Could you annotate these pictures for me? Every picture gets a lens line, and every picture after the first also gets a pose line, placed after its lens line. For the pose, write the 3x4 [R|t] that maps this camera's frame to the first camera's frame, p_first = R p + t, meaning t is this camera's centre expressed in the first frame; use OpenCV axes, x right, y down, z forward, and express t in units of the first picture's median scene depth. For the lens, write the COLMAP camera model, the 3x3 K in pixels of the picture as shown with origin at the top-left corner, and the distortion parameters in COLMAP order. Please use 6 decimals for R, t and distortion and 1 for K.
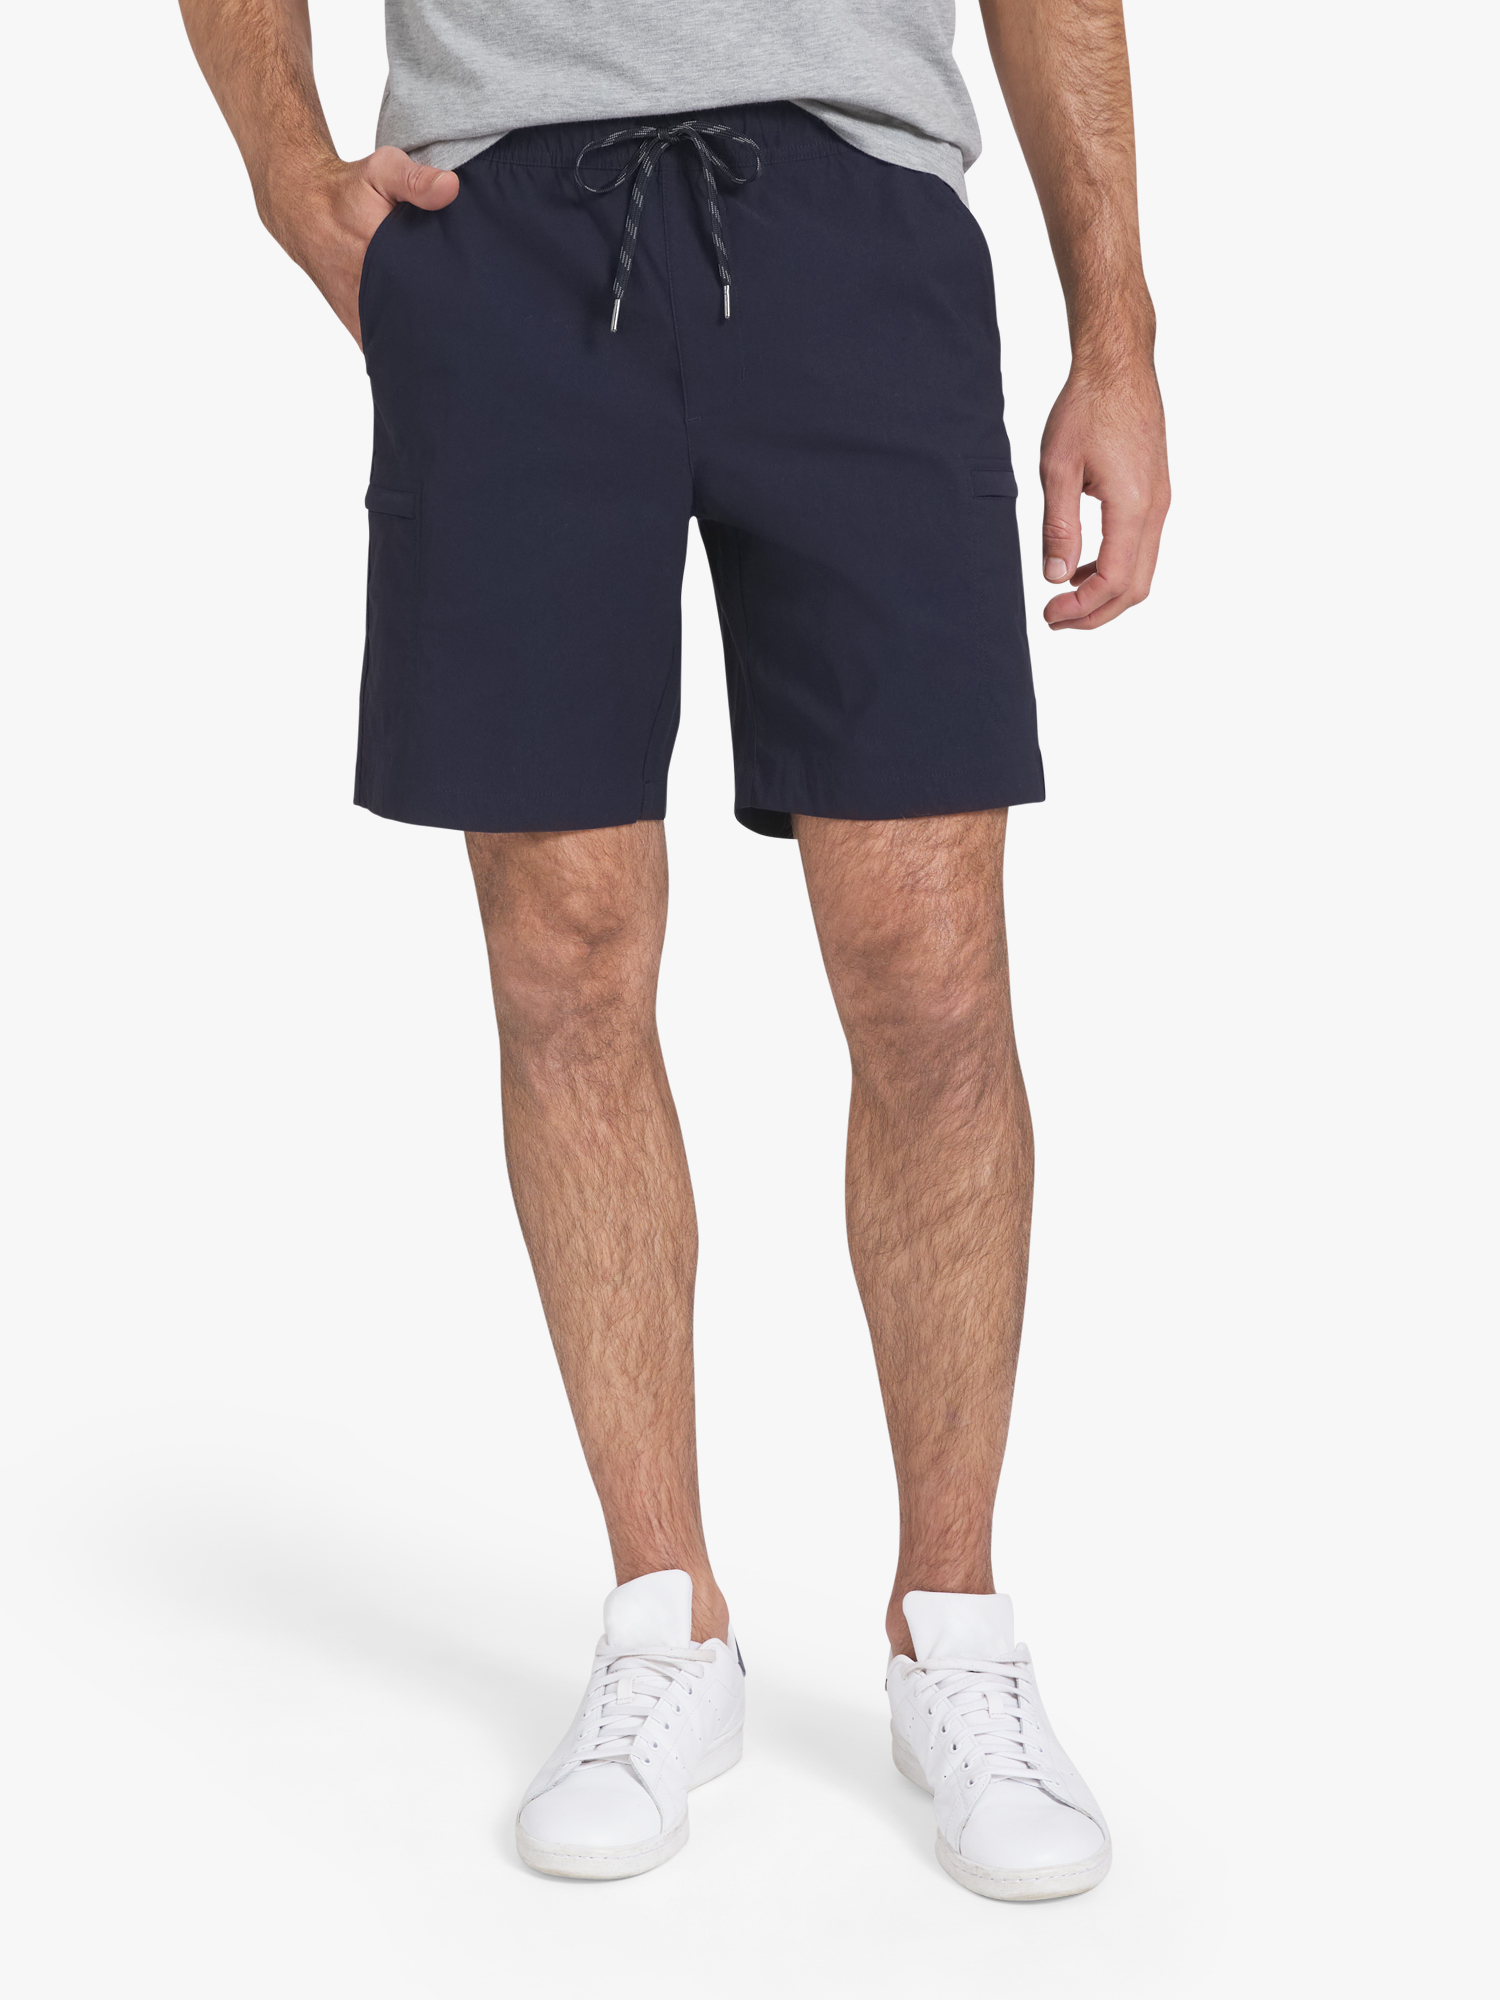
lens RADIAL K [[3177.7, 0, 750.0], [0, 3177.7, 1000.0], [0, 0, 1]] dist [-0.458124, 0.032649]
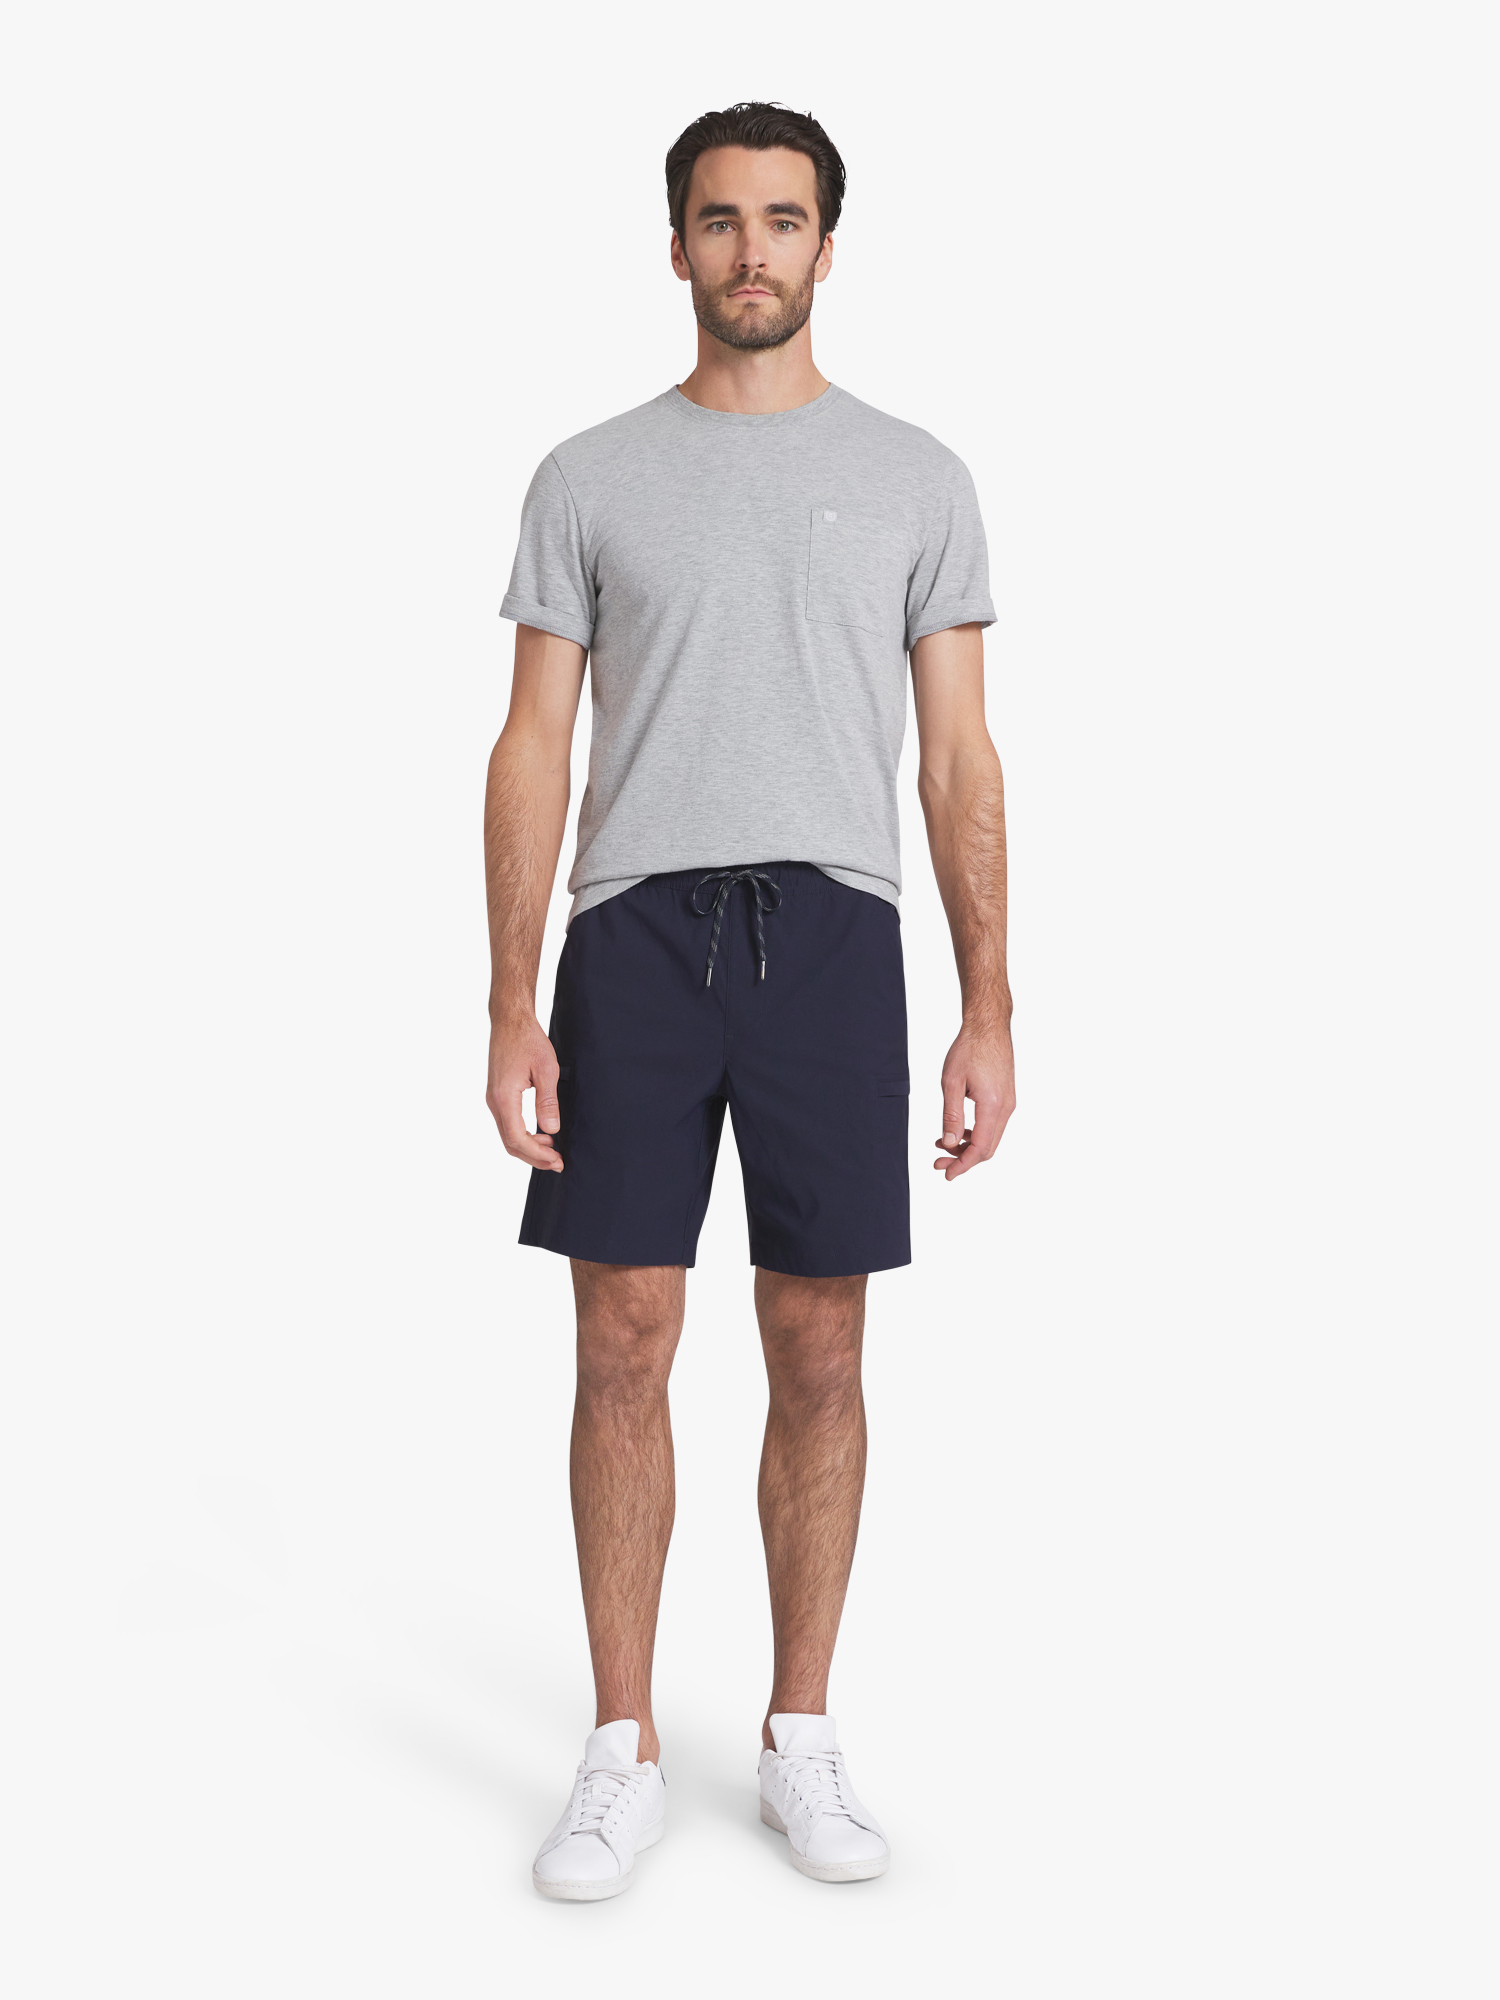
lens RADIAL K [[2811.6, 0, 750.0], [0, 2811.6, 1000.0], [0, 0, 1]] dist [-0.181548, -0.006582]
pose [[0.992807, 0.119637, 0.004645, -0.017651], [-0.117370, 0.980190, -0.159536, 0.039796], [-0.023639, 0.157843, 0.987181, -0.547768]]
